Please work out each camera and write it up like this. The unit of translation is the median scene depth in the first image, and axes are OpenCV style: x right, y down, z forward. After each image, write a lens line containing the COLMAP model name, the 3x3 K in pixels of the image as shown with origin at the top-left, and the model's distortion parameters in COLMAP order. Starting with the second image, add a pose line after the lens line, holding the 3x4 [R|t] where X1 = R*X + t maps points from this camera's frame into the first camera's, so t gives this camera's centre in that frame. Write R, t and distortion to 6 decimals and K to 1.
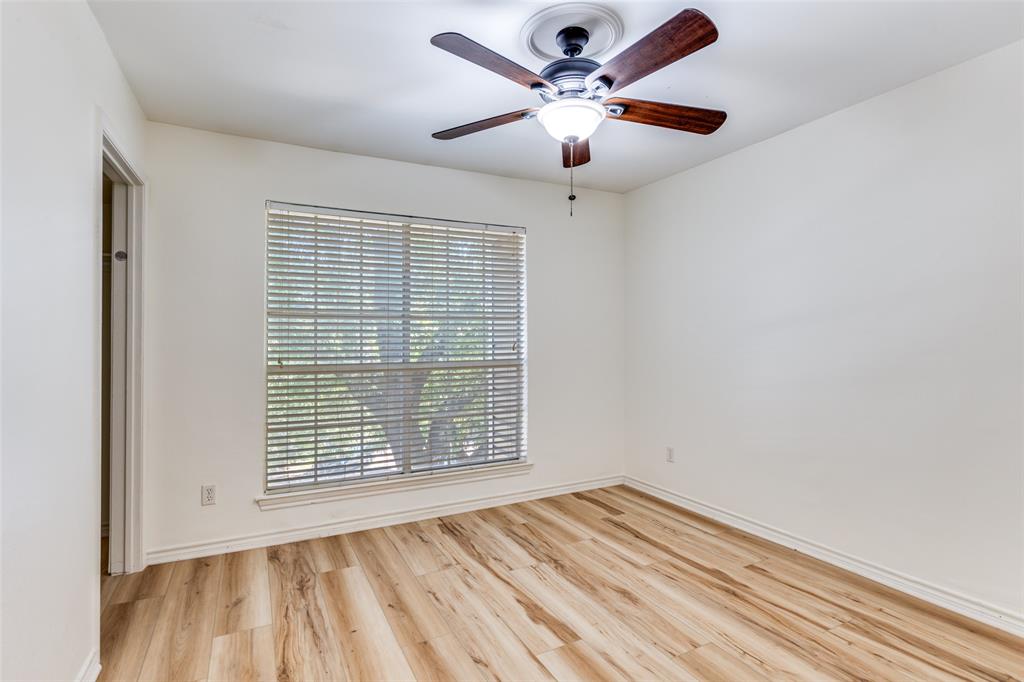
lens RADIAL K [[506.6, 0, 513.5], [0, 506.6, 340.0], [0, 0, 1]] dist [0.001860, -0.000456]
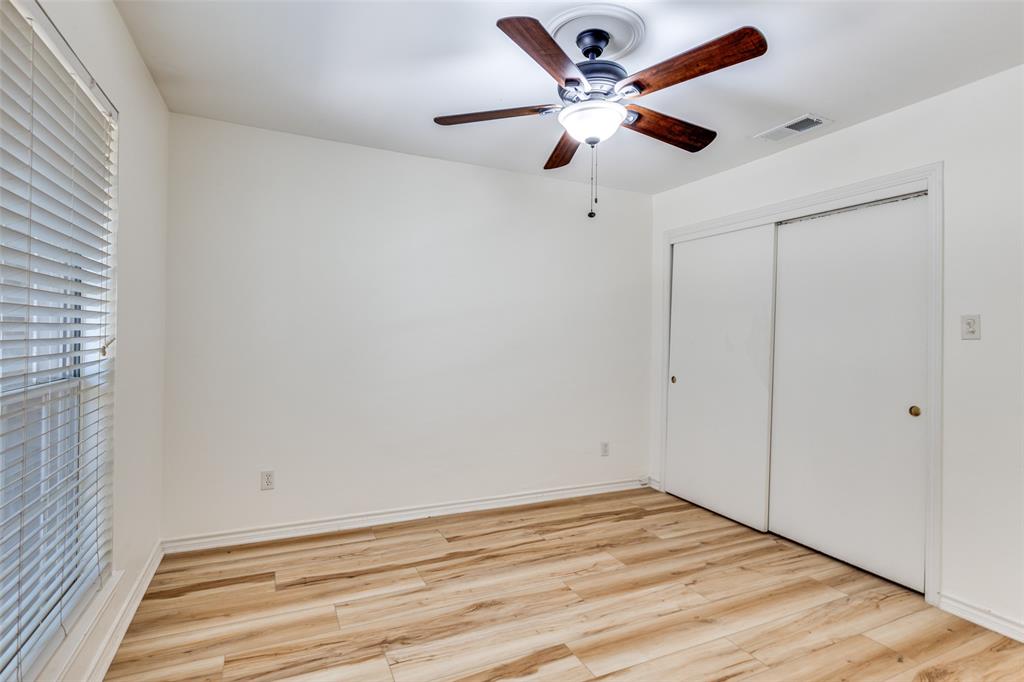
lens RADIAL K [[506.6, 0, 514.6], [0, 506.6, 339.8], [0, 0, 1]] dist [0.001860, -0.000456]
pose [[0.031914, 0.002422, 0.999488, -0.647237], [-0.017357, 0.999848, -0.001869, 0.000579], [-0.999340, -0.017288, 0.031952, 0.810594]]
